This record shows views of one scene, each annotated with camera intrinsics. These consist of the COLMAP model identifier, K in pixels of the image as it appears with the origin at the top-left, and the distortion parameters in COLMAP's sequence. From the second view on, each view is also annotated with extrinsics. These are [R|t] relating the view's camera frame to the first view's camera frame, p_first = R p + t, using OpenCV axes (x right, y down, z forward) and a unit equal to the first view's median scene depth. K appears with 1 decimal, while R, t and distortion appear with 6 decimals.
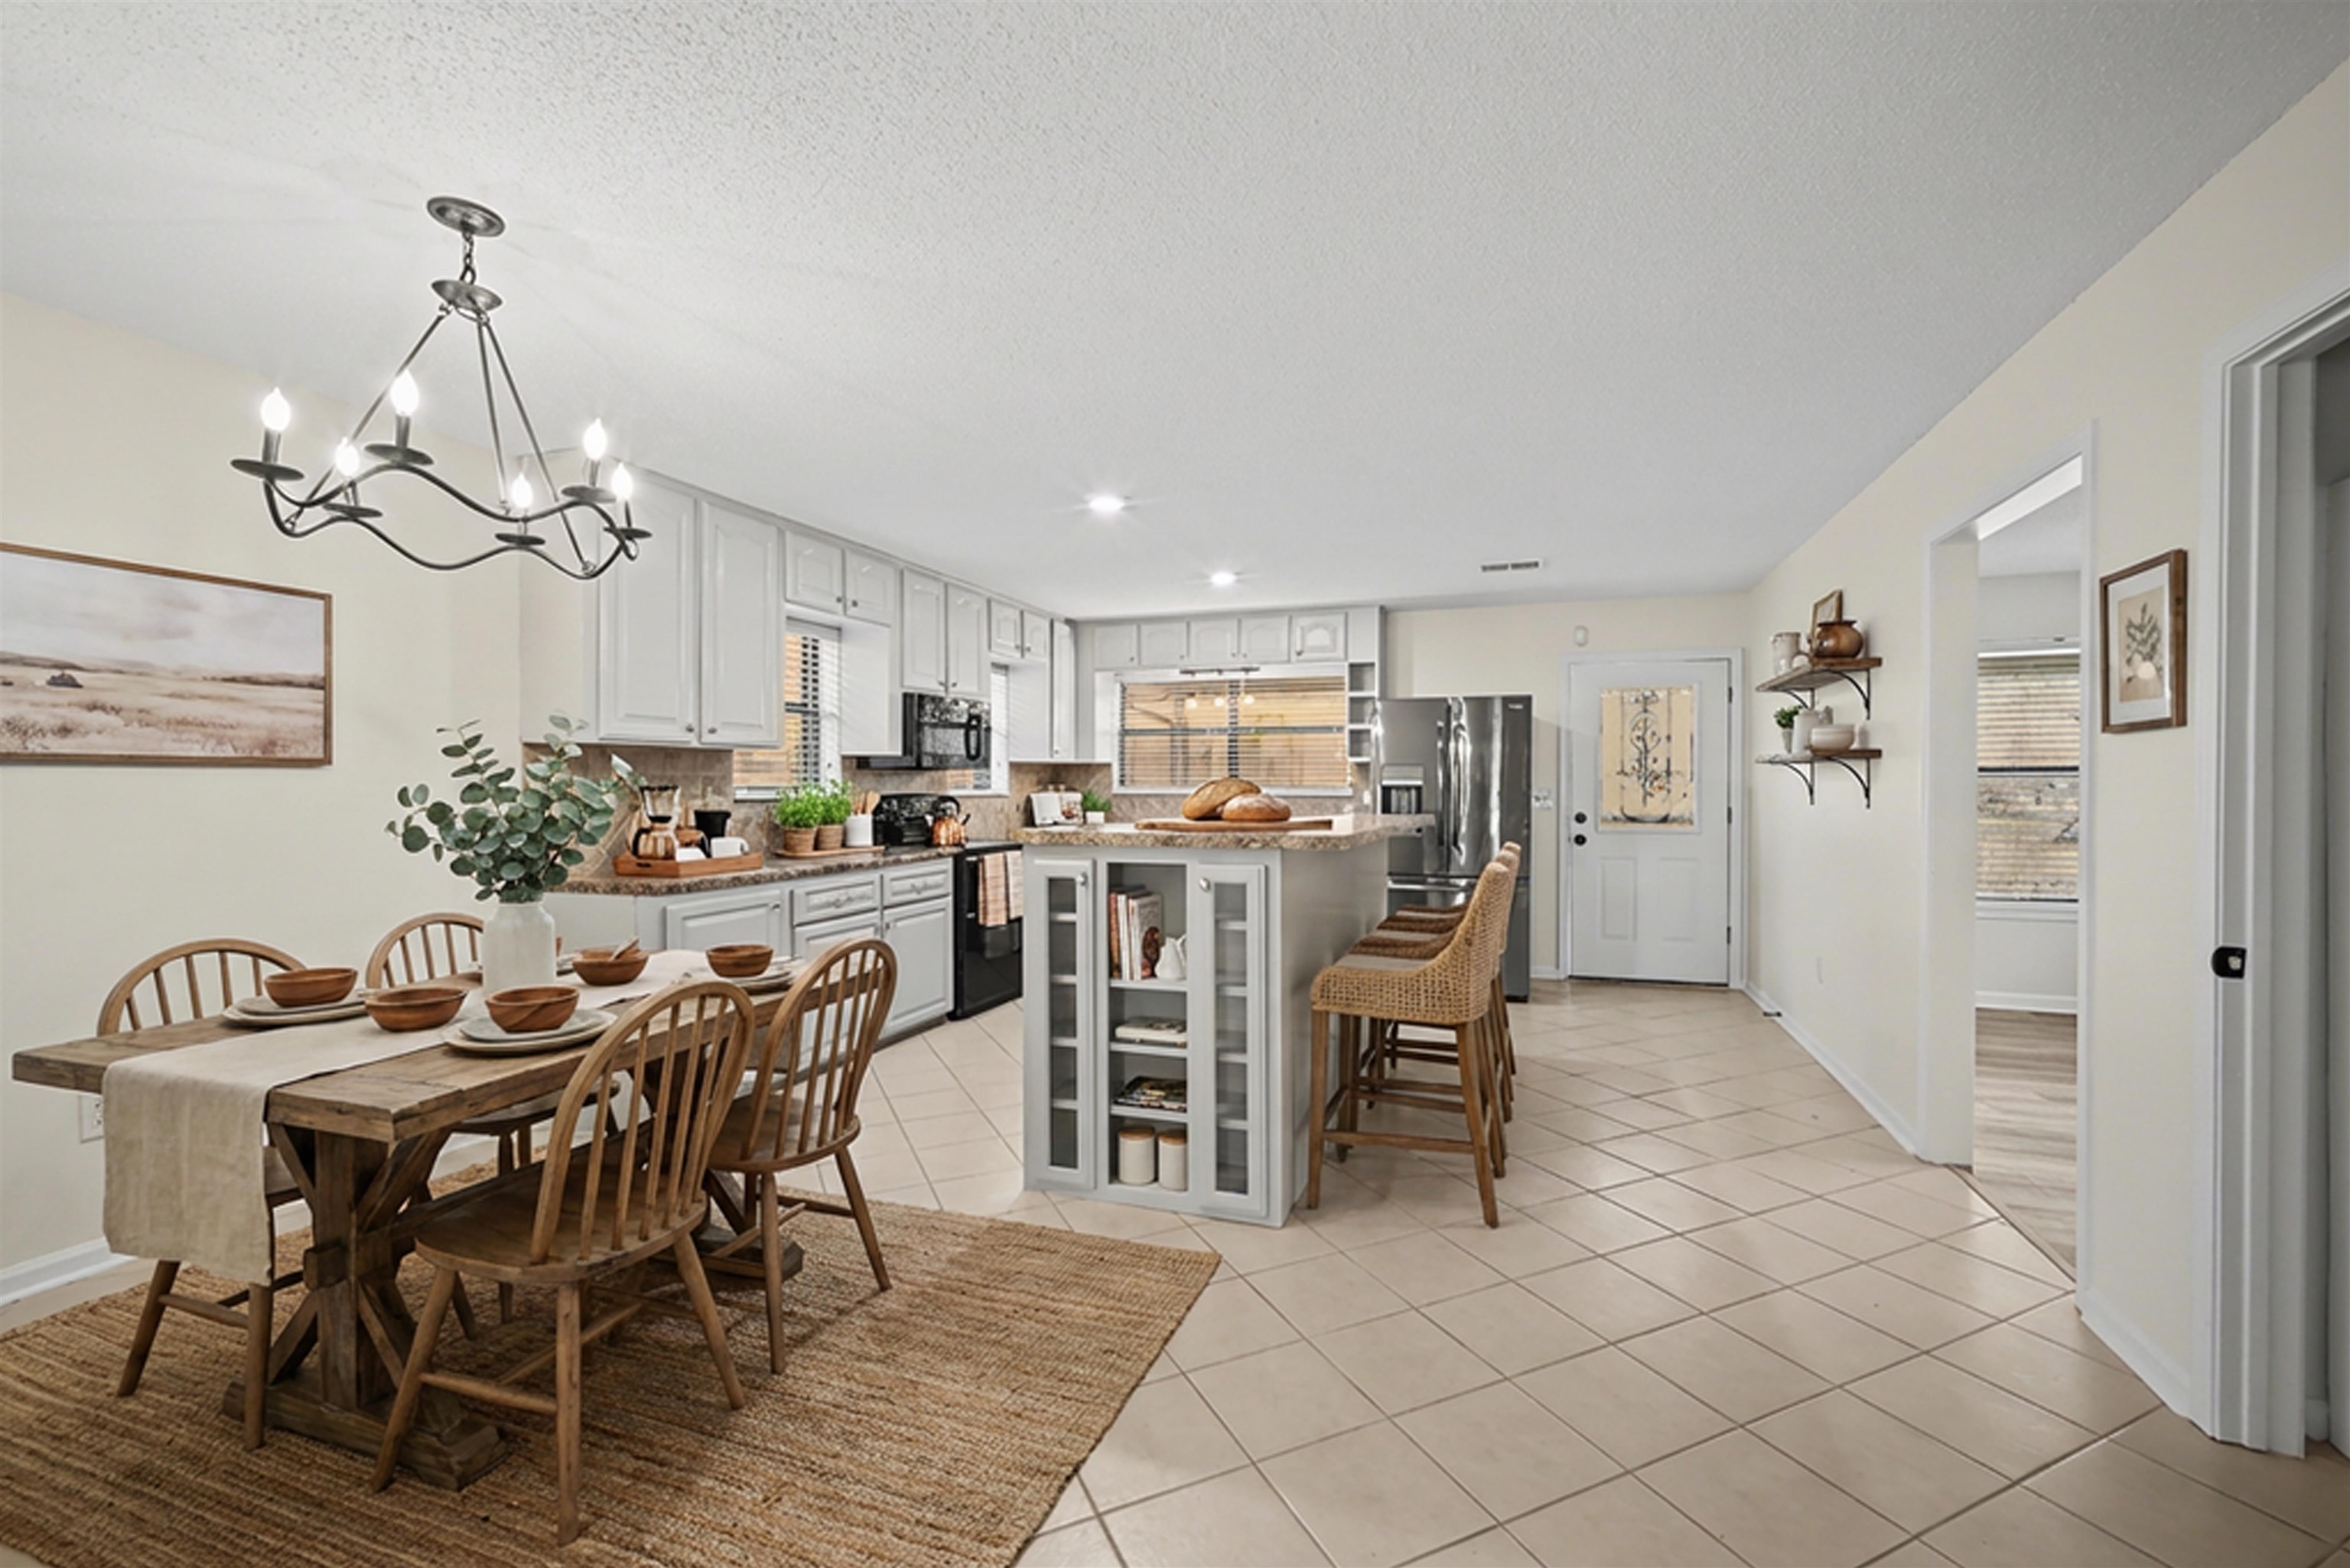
lens RADIAL K [[982.4, 0, 1181.4], [0, 982.4, 778.7], [0, 0, 1]] dist [0.017052, 0.000201]
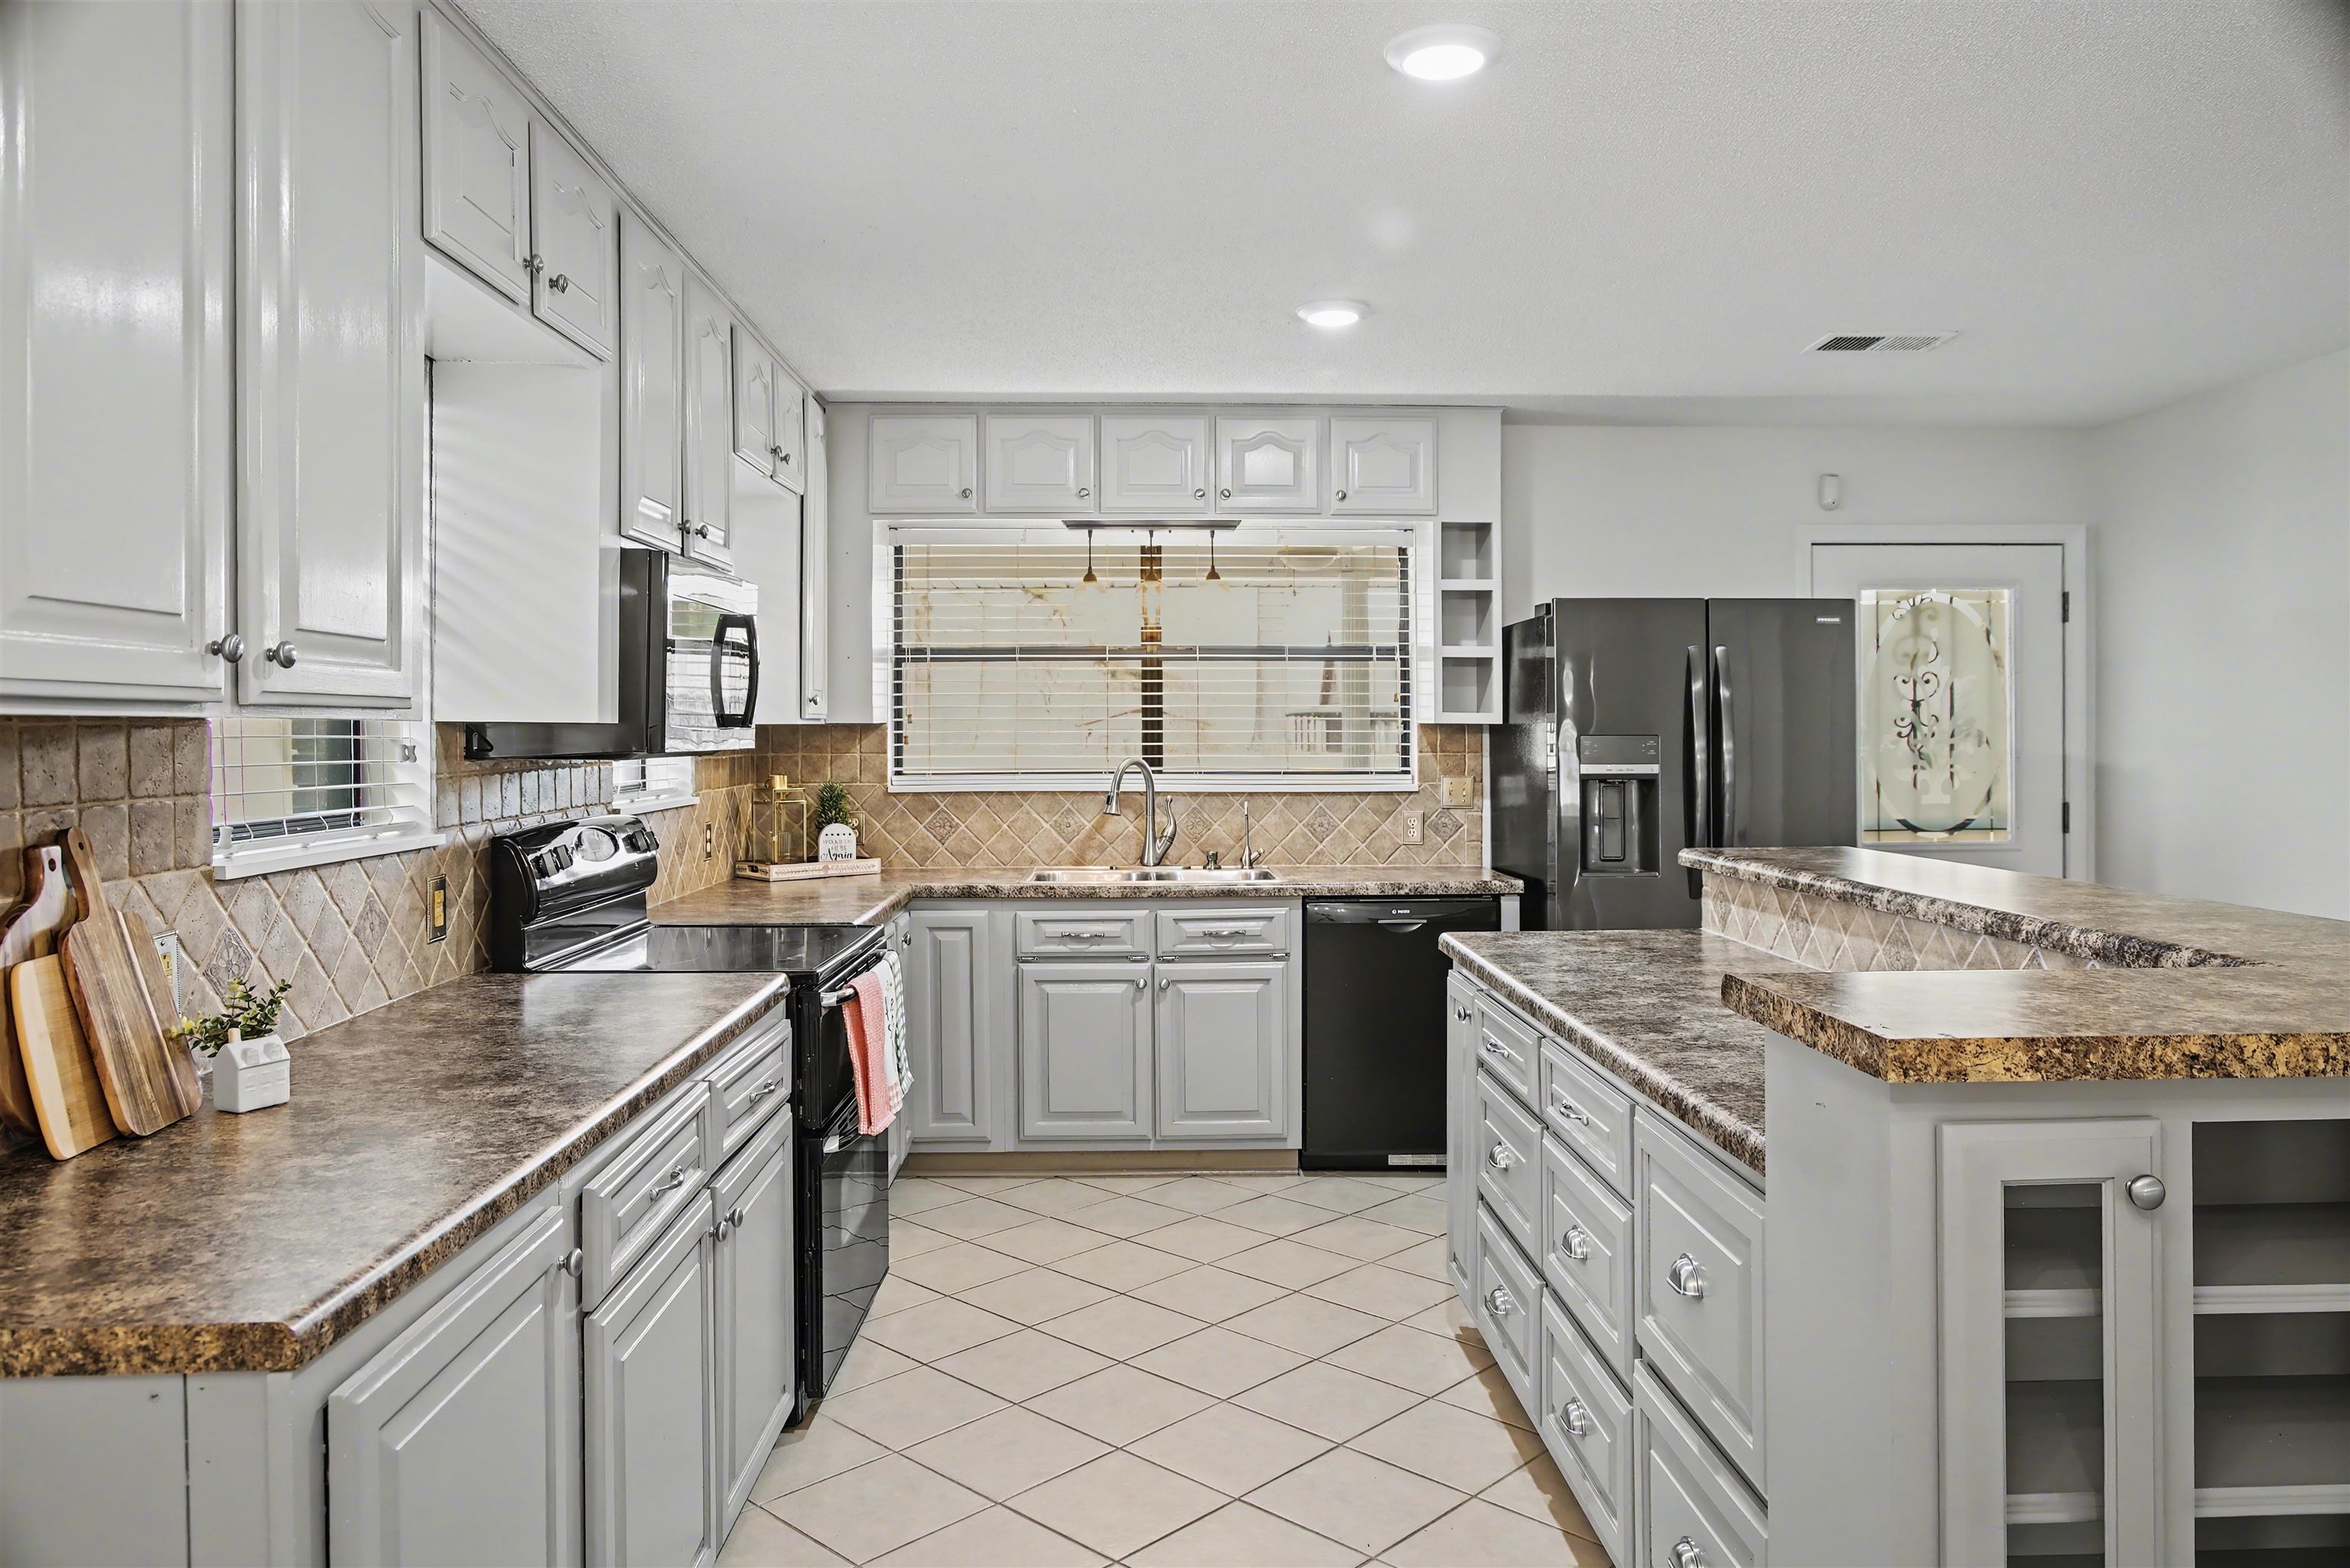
lens RADIAL K [[1646.4, 0, 1189.8], [0, 1646.4, 720.2], [0, 0, 1]] dist [-0.001198, 0.000399]
pose [[0.927220, -0.000906, 0.374517, -0.281302], [0.001779, 0.999996, -0.001986, -0.019999], [-0.374514, 0.002508, 0.927218, 0.321909]]
